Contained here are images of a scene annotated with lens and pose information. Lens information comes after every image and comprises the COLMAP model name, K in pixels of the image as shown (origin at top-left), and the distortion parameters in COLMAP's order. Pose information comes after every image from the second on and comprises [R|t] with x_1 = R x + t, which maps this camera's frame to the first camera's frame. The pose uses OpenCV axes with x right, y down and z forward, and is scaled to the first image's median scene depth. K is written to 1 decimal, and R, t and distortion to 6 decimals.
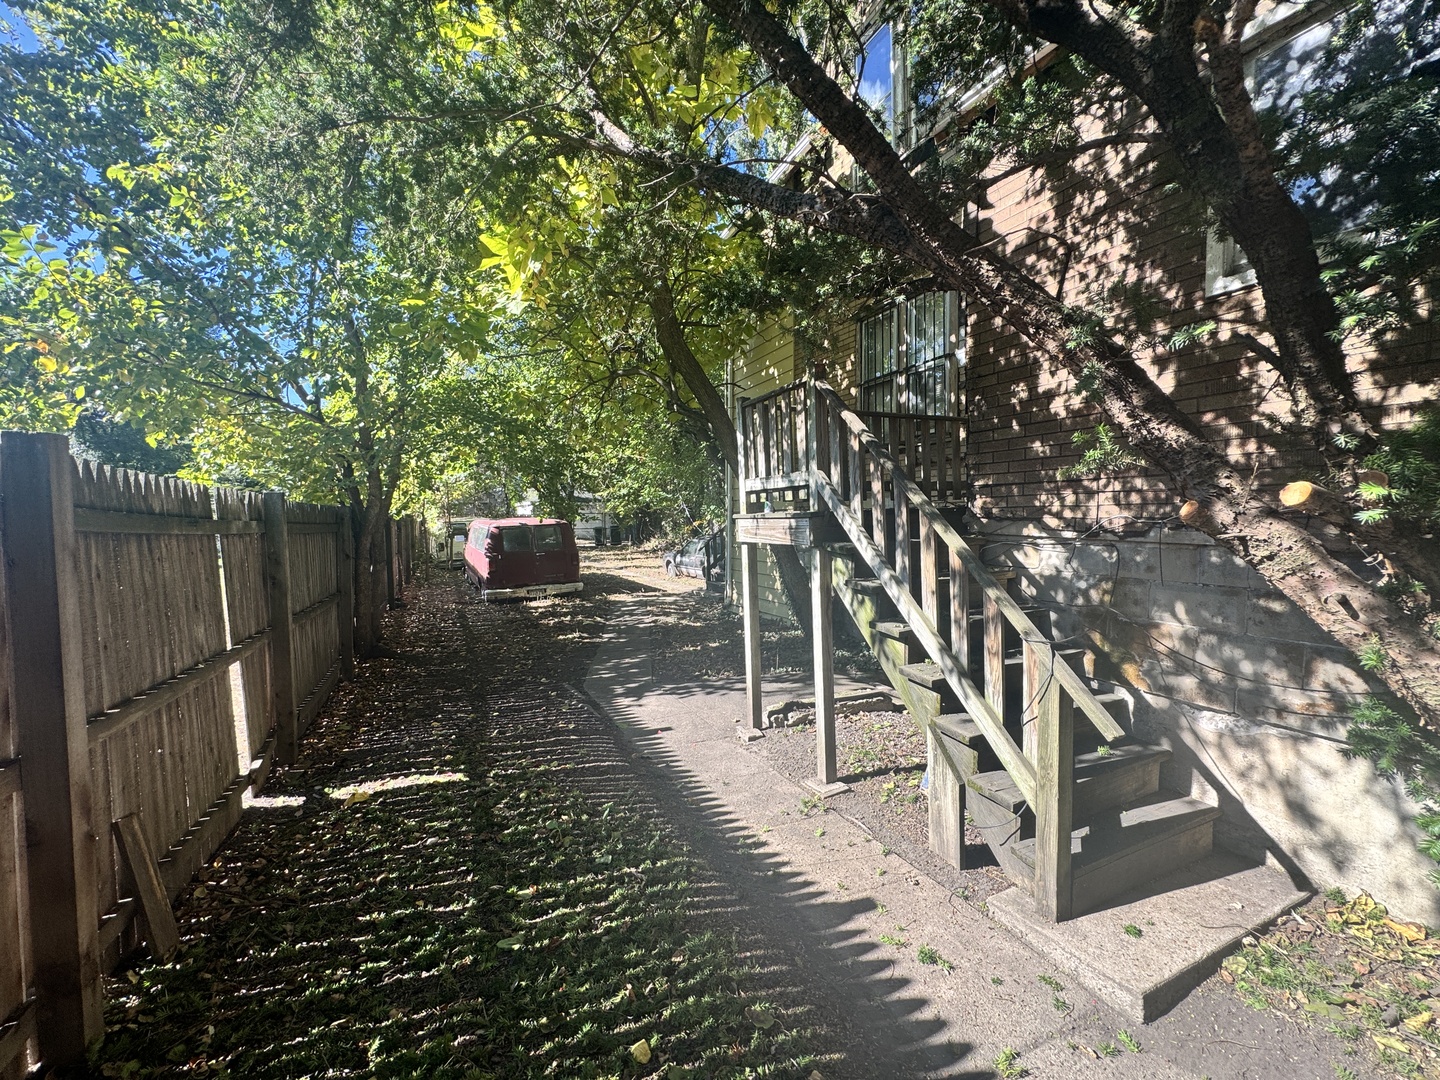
lens RADIAL K [[574.4, 0, 721.2], [0, 574.4, 540.7], [0, 0, 1]] dist [-0.002636, 0.001063]
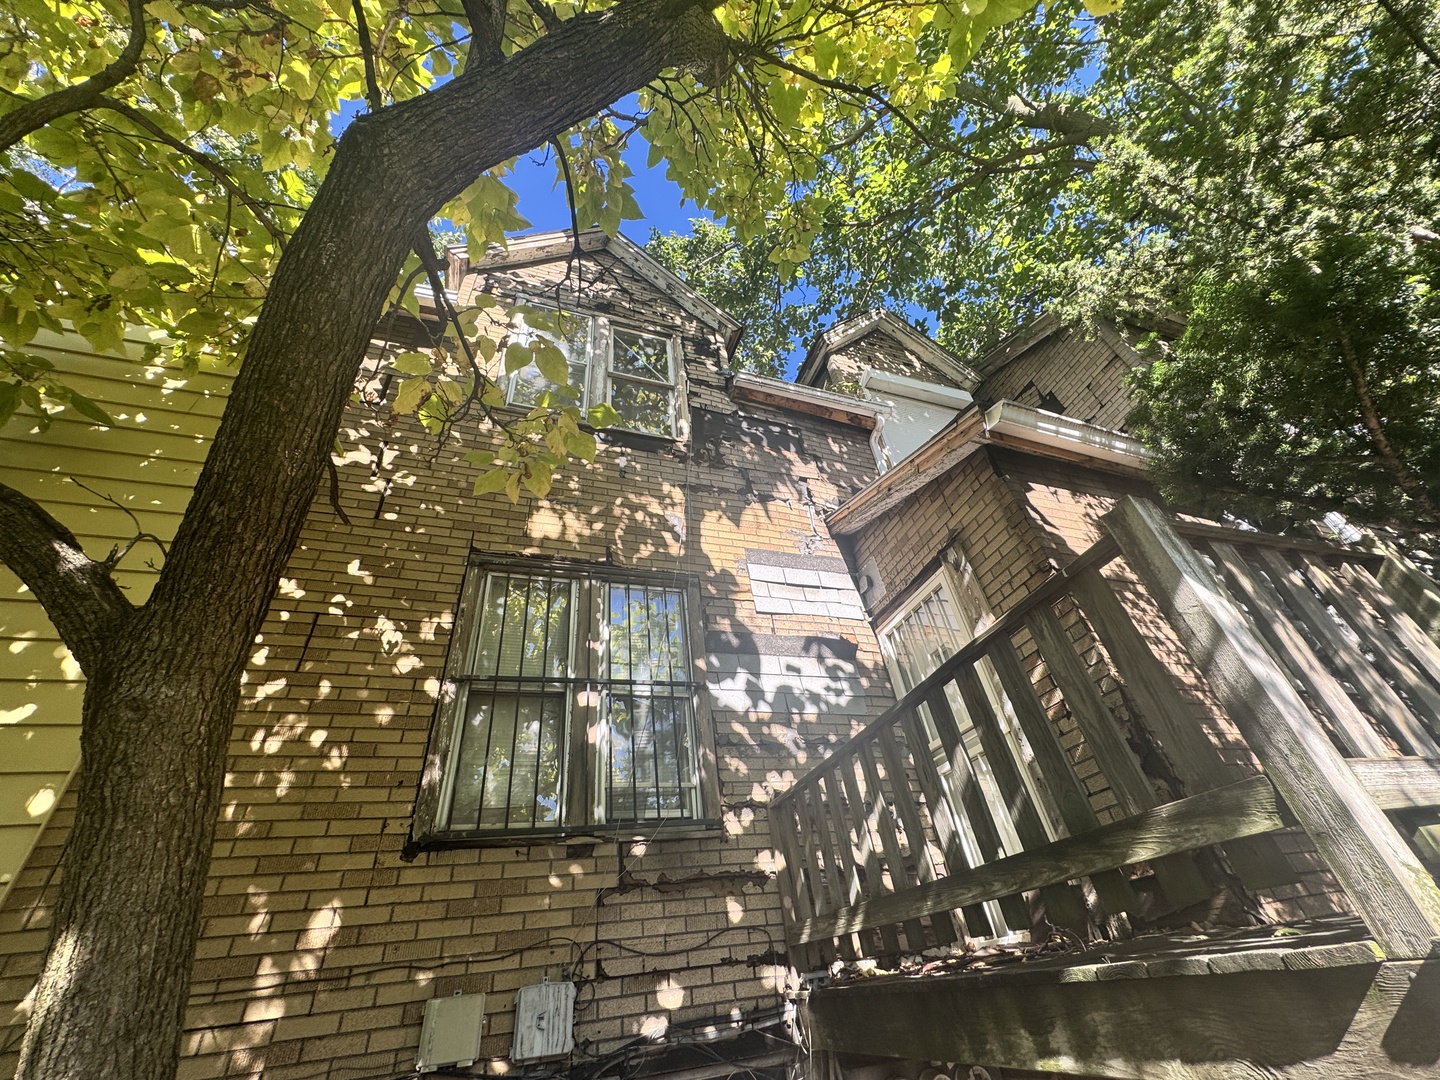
lens RADIAL K [[574.4, 0, 717.7], [0, 574.4, 541.4], [0, 0, 1]] dist [-0.002636, 0.001063]
pose [[0.125769, 0.612261, 0.780589, -0.184890], [0.157138, 0.764608, -0.625045, -0.052879], [-0.979535, 0.201272, -0.000045, 0.975409]]
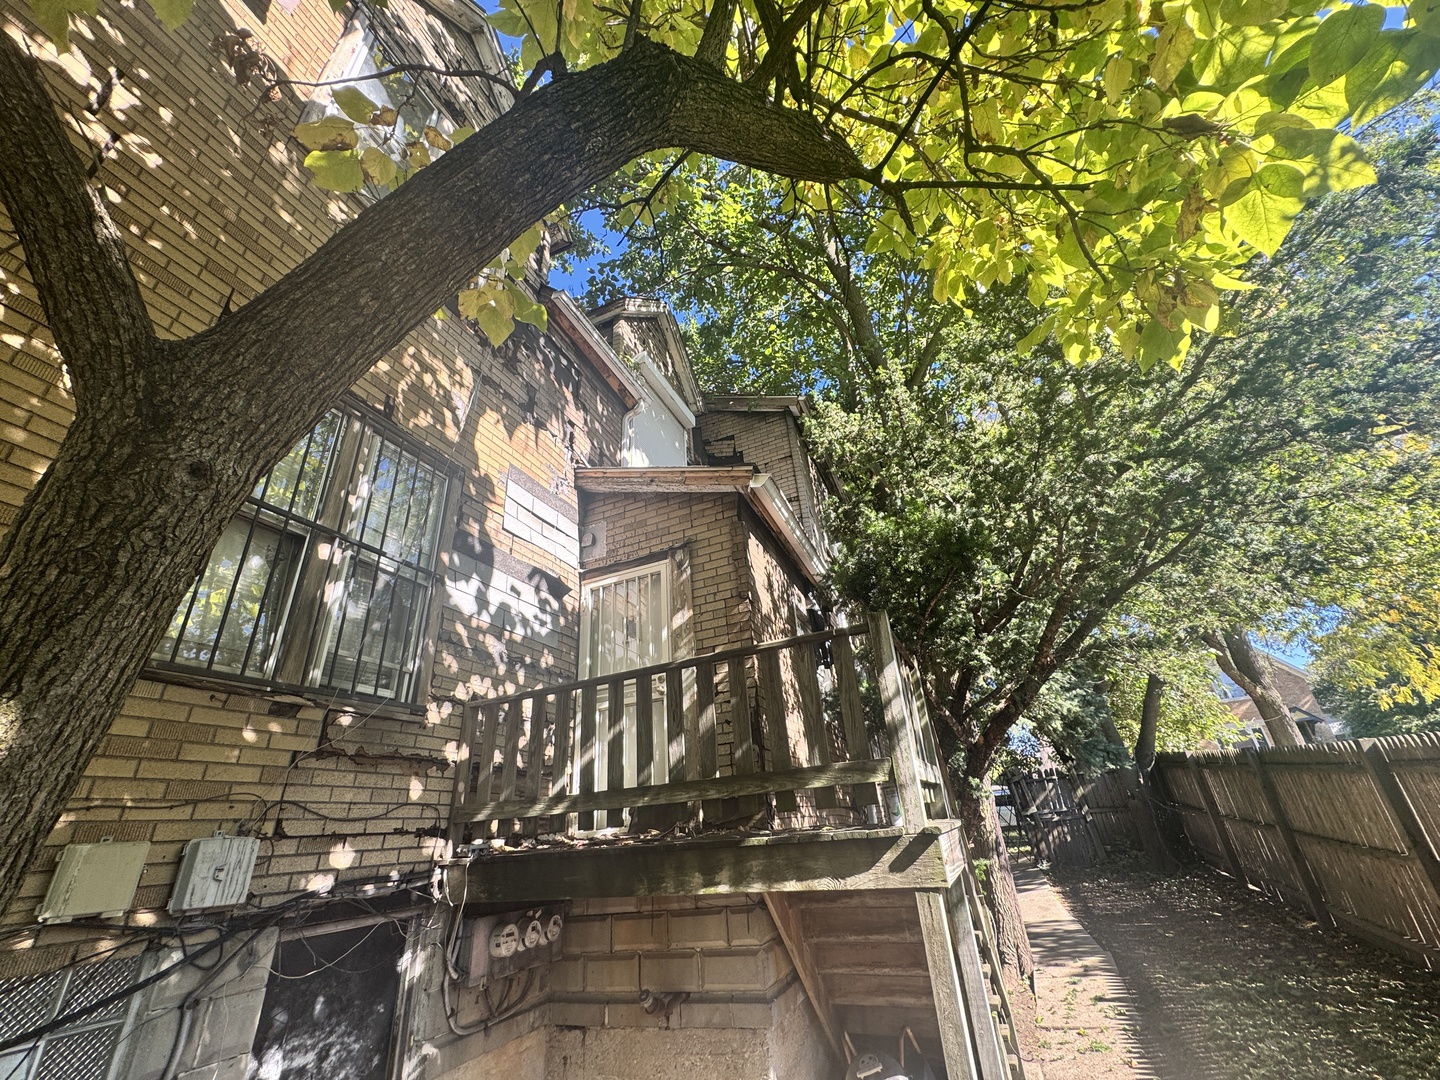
lens RADIAL K [[574.4, 0, 718.5], [0, 574.4, 539.1], [0, 0, 1]] dist [-0.002636, 0.001063]
pose [[-0.649020, 0.399490, 0.647442, -0.218971], [0.119482, 0.893997, -0.431849, -0.060819], [-0.751331, -0.202921, -0.627953, 1.202800]]
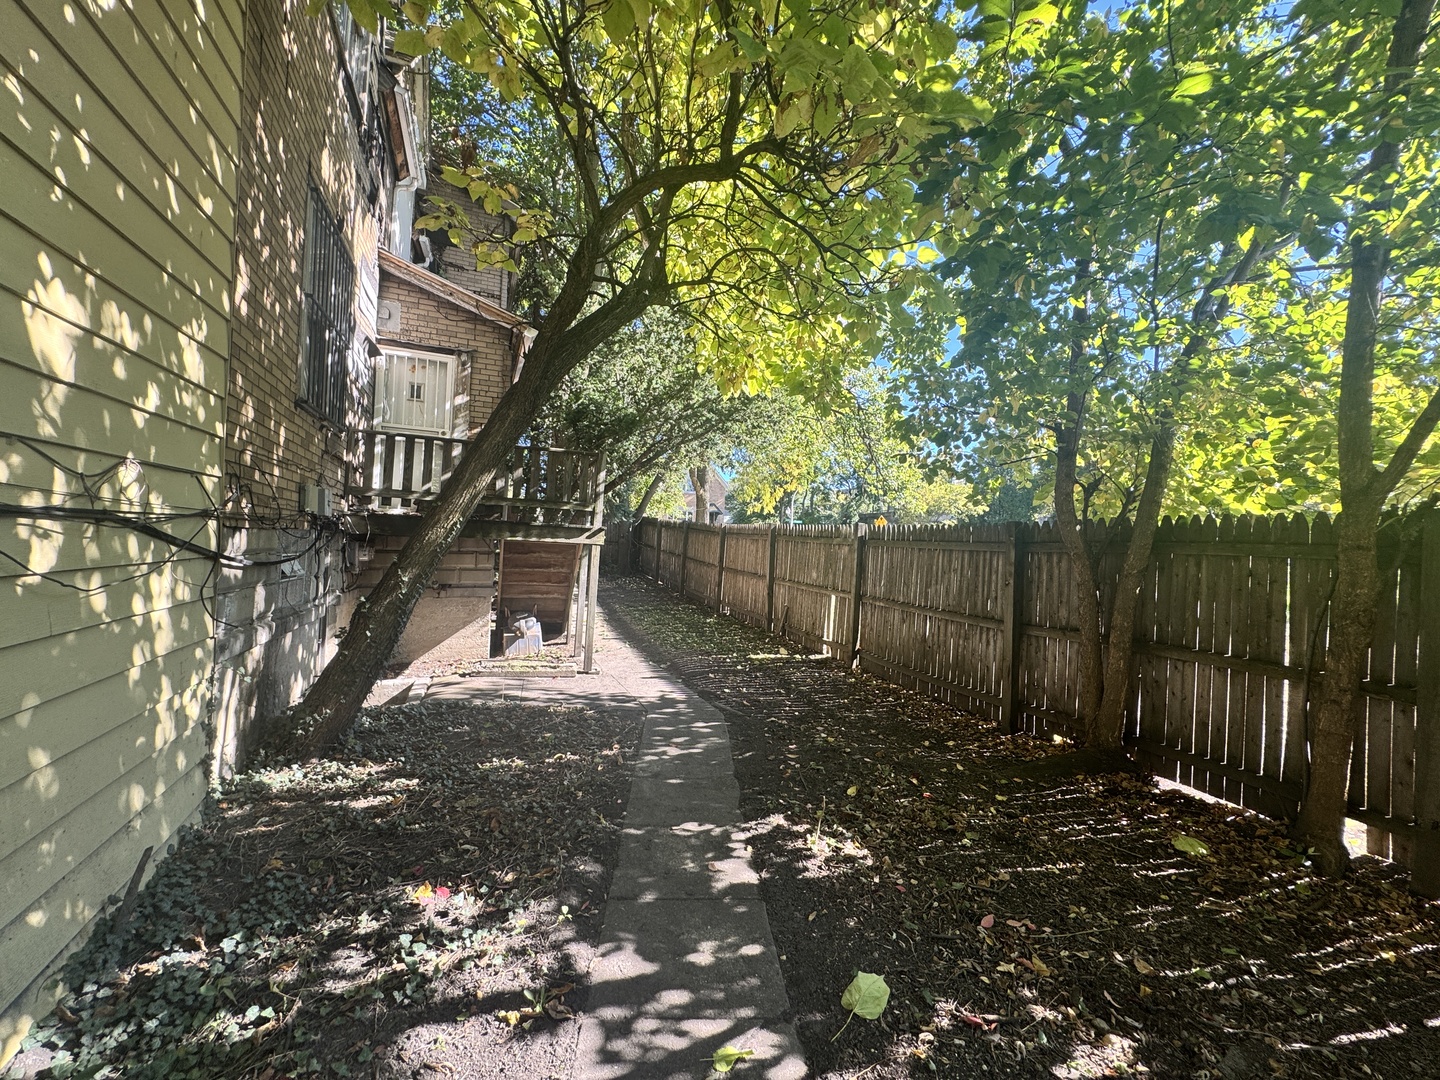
lens RADIAL K [[574.4, 0, 722.7], [0, 574.4, 540.3], [0, 0, 1]] dist [-0.002636, 0.001063]
pose [[-0.997655, -0.027672, 0.062607, -0.300180], [-0.025746, 0.999176, 0.031371, -0.053374], [-0.063424, 0.029685, -0.997545, 1.966439]]
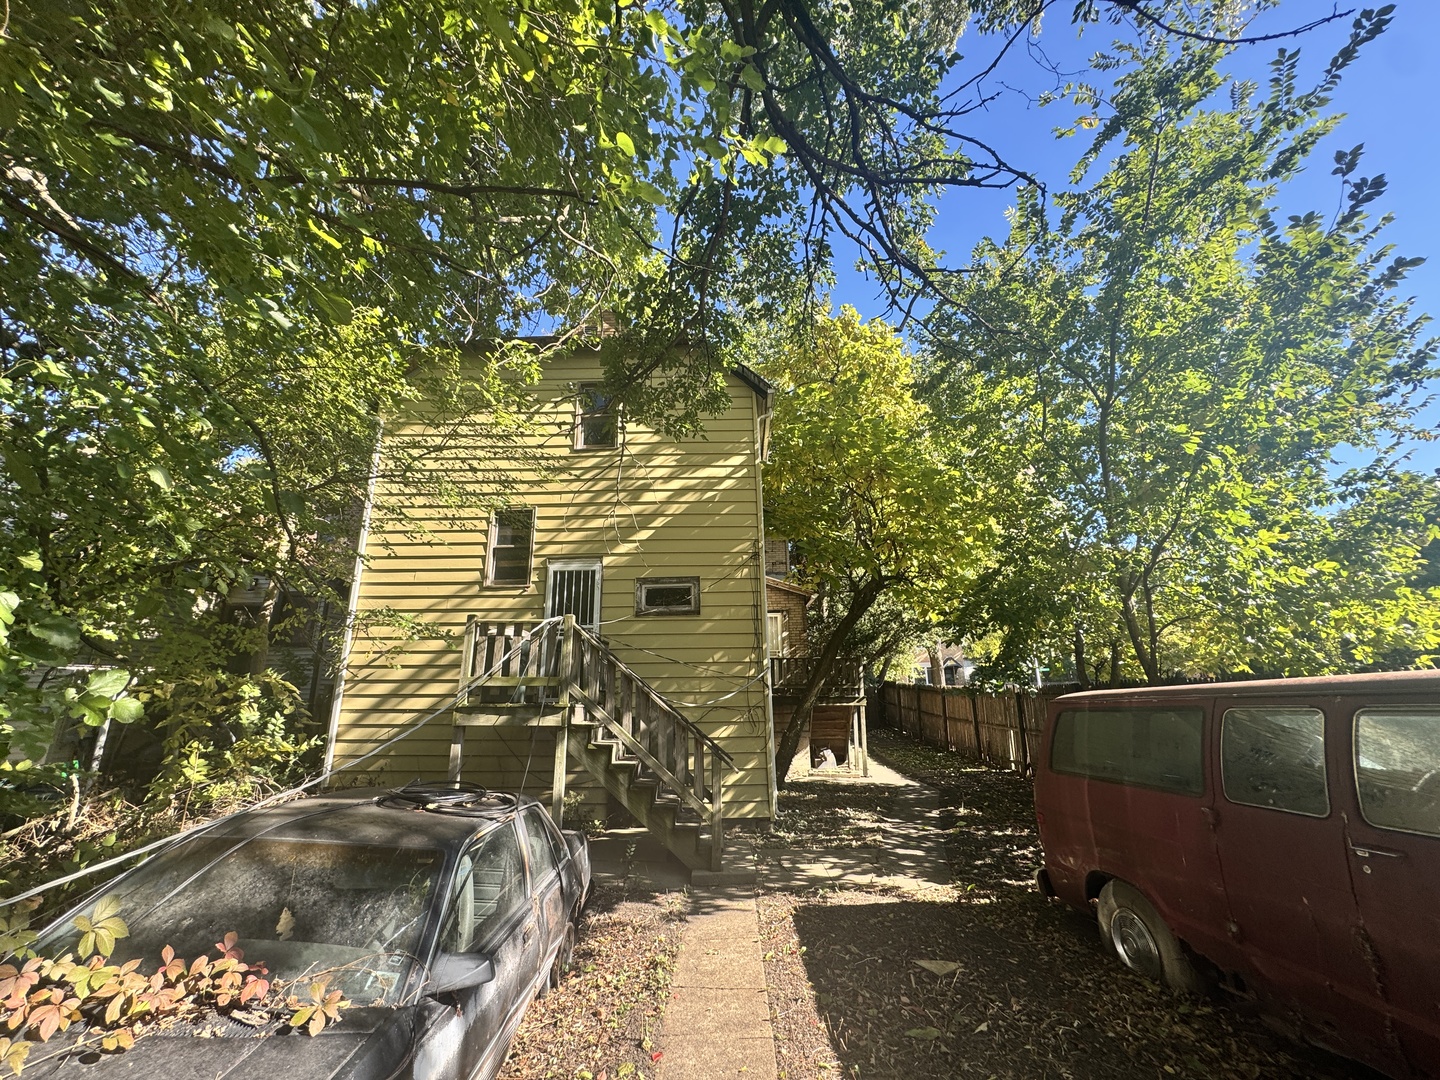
lens RADIAL K [[574.4, 0, 724.4], [0, 574.4, 540.2], [0, 0, 1]] dist [-0.002636, 0.001063]
pose [[-0.892271, 0.144353, 0.427803, -0.547705], [0.042633, 0.970216, -0.238459, -0.117812], [-0.449483, -0.194532, -0.871850, 3.158594]]
